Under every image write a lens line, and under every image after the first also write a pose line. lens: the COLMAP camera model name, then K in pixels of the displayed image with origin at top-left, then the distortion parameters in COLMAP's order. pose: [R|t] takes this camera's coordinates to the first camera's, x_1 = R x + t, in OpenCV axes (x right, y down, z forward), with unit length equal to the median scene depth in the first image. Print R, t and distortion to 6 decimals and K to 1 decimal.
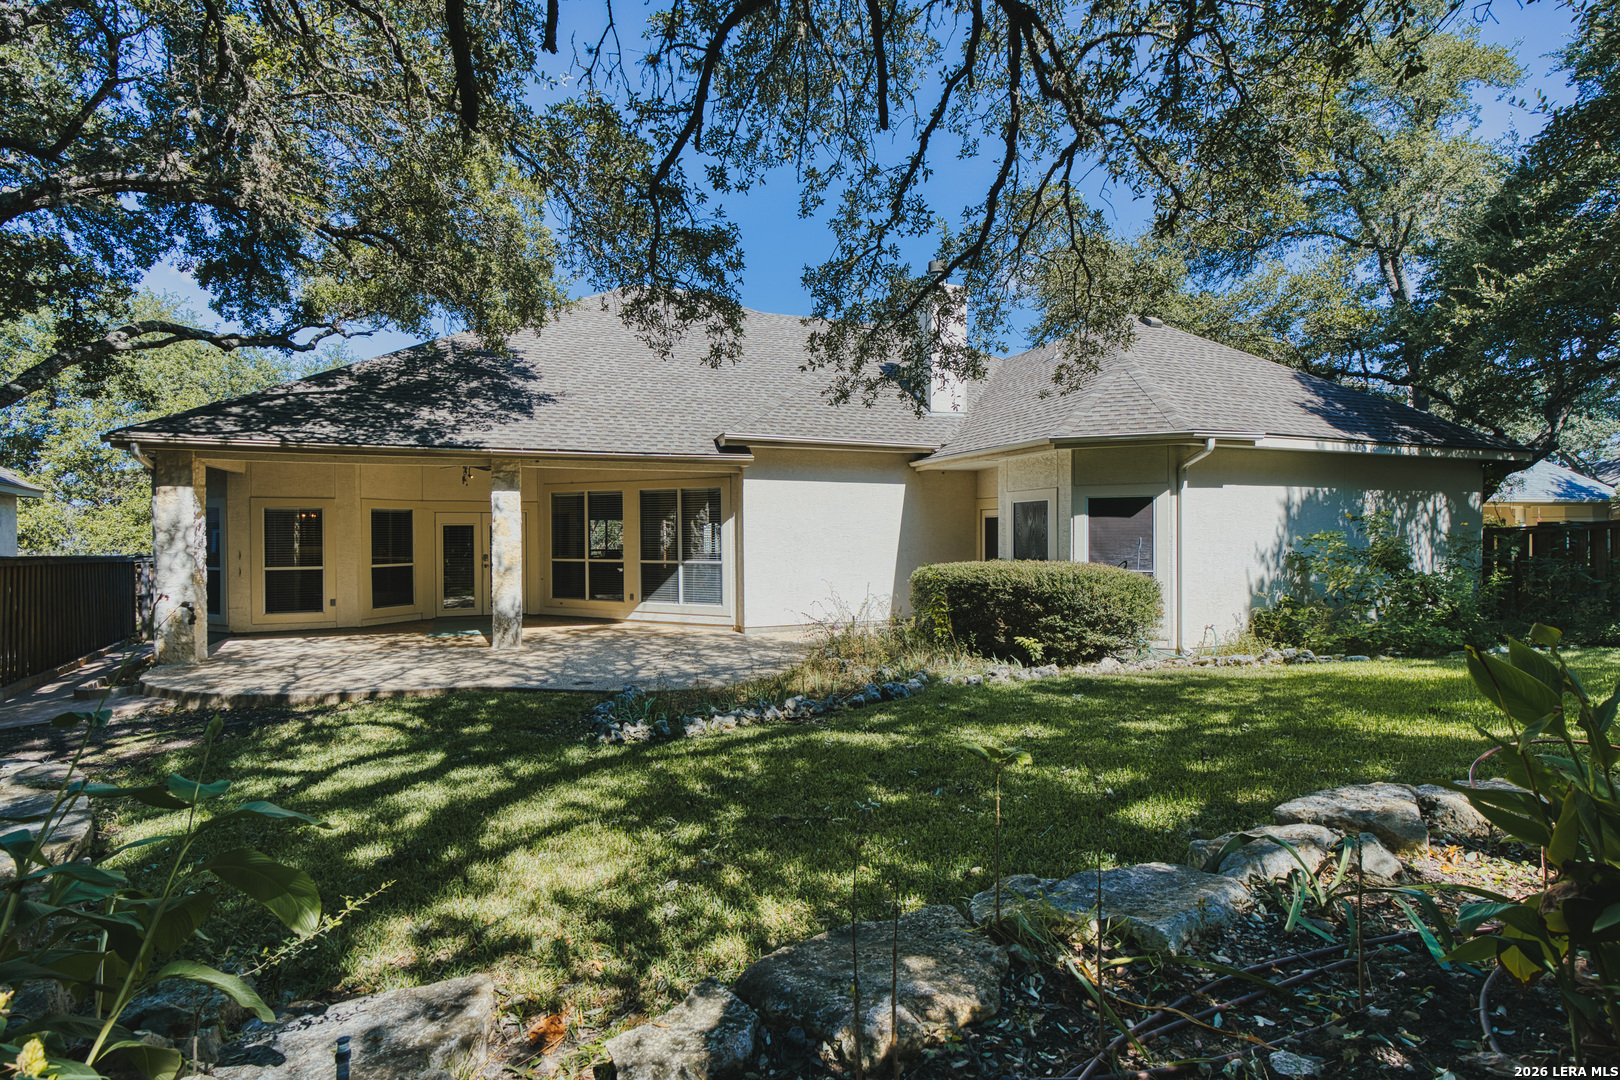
lens RADIAL K [[732.8, 0, 811.0], [0, 732.8, 526.3], [0, 0, 1]] dist [-0.005173, 0.001212]
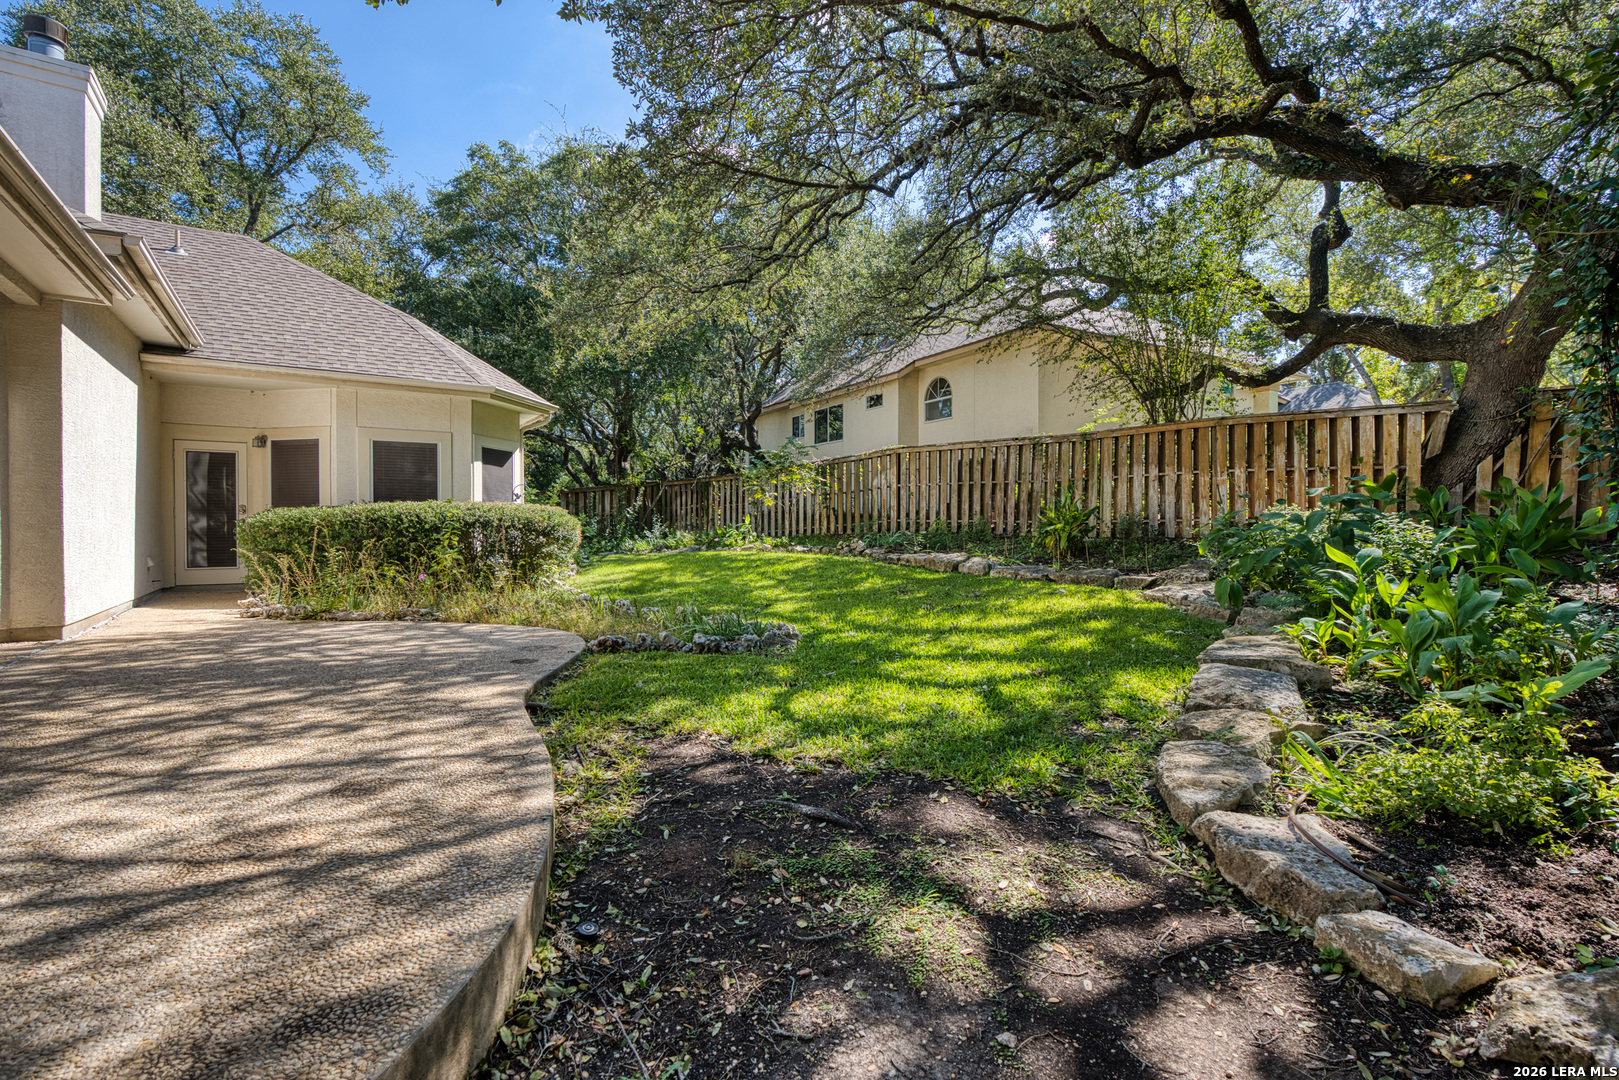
lens RADIAL K [[732.3, 0, 810.5], [0, 732.3, 526.3], [0, 0, 1]] dist [-0.005173, 0.001212]
pose [[-0.183577, 0.007433, 0.982977, -0.725456], [-0.004842, 0.999952, -0.008465, 0.080749], [-0.982993, -0.006313, -0.183533, 0.657771]]
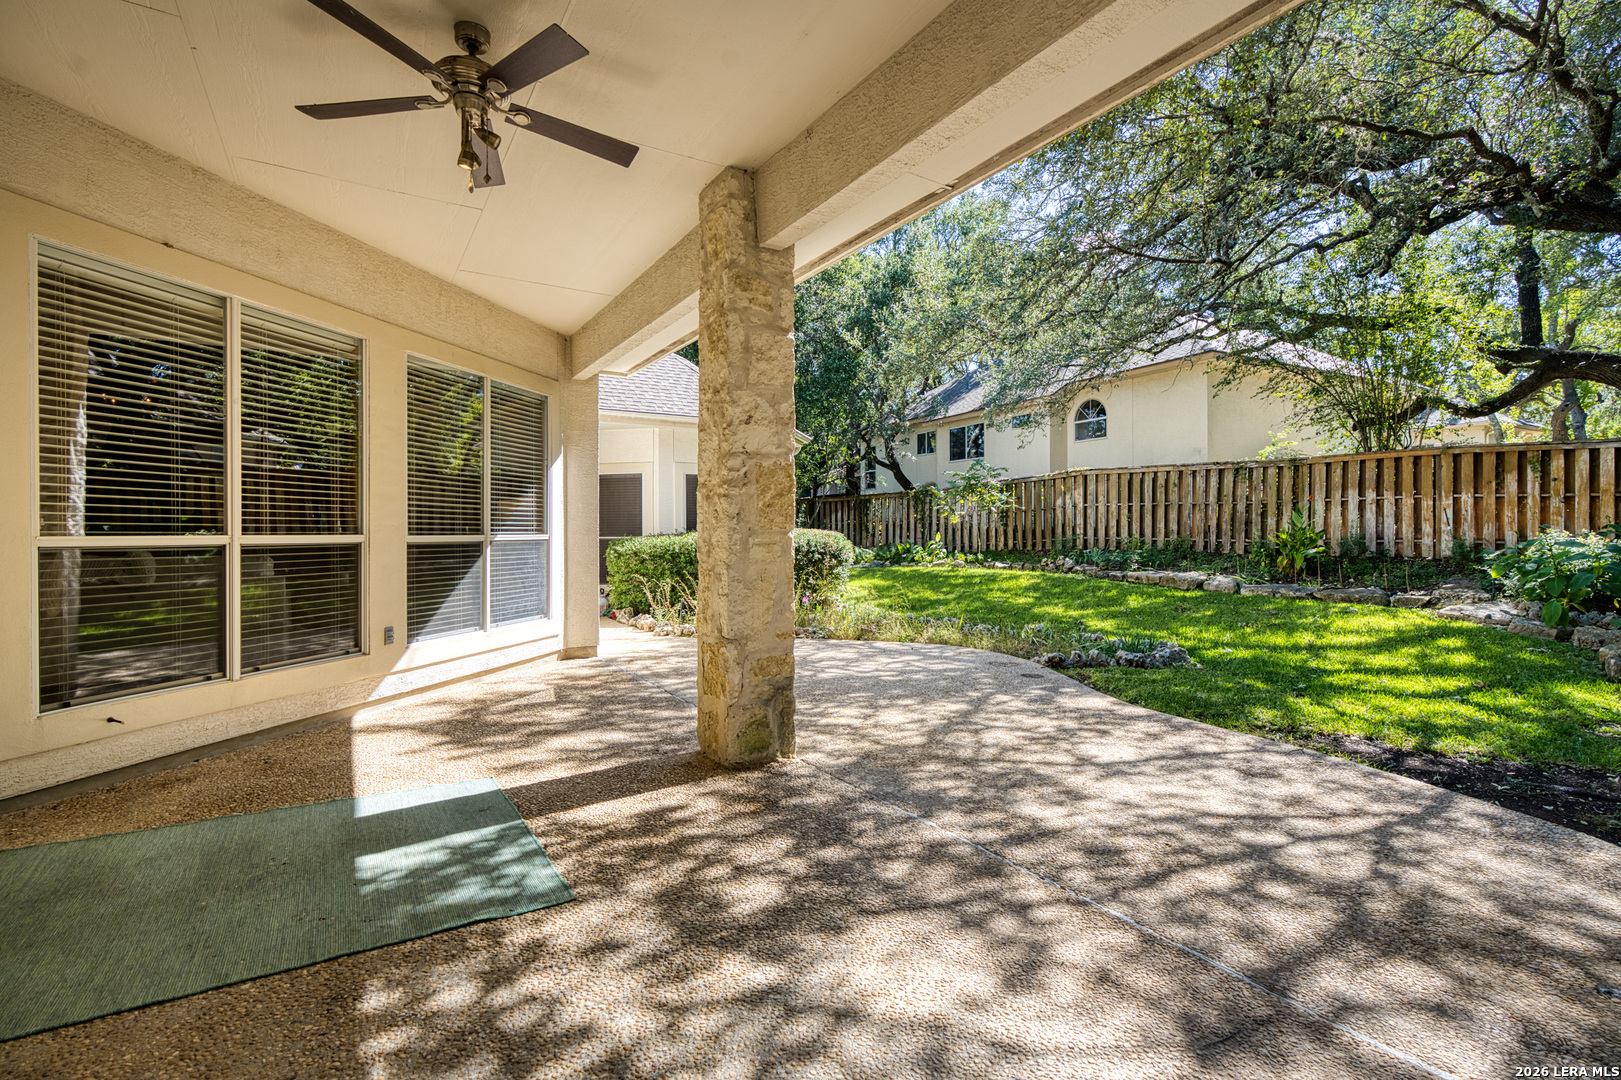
lens RADIAL K [[733.3, 0, 811.5], [0, 733.3, 526.3], [0, 0, 1]] dist [-0.005173, 0.001212]
pose [[-0.160412, 0.013688, 0.986955, -0.765577], [-0.000815, 0.999902, -0.014000, 0.055810], [-0.987050, -0.003051, -0.160385, 1.016338]]
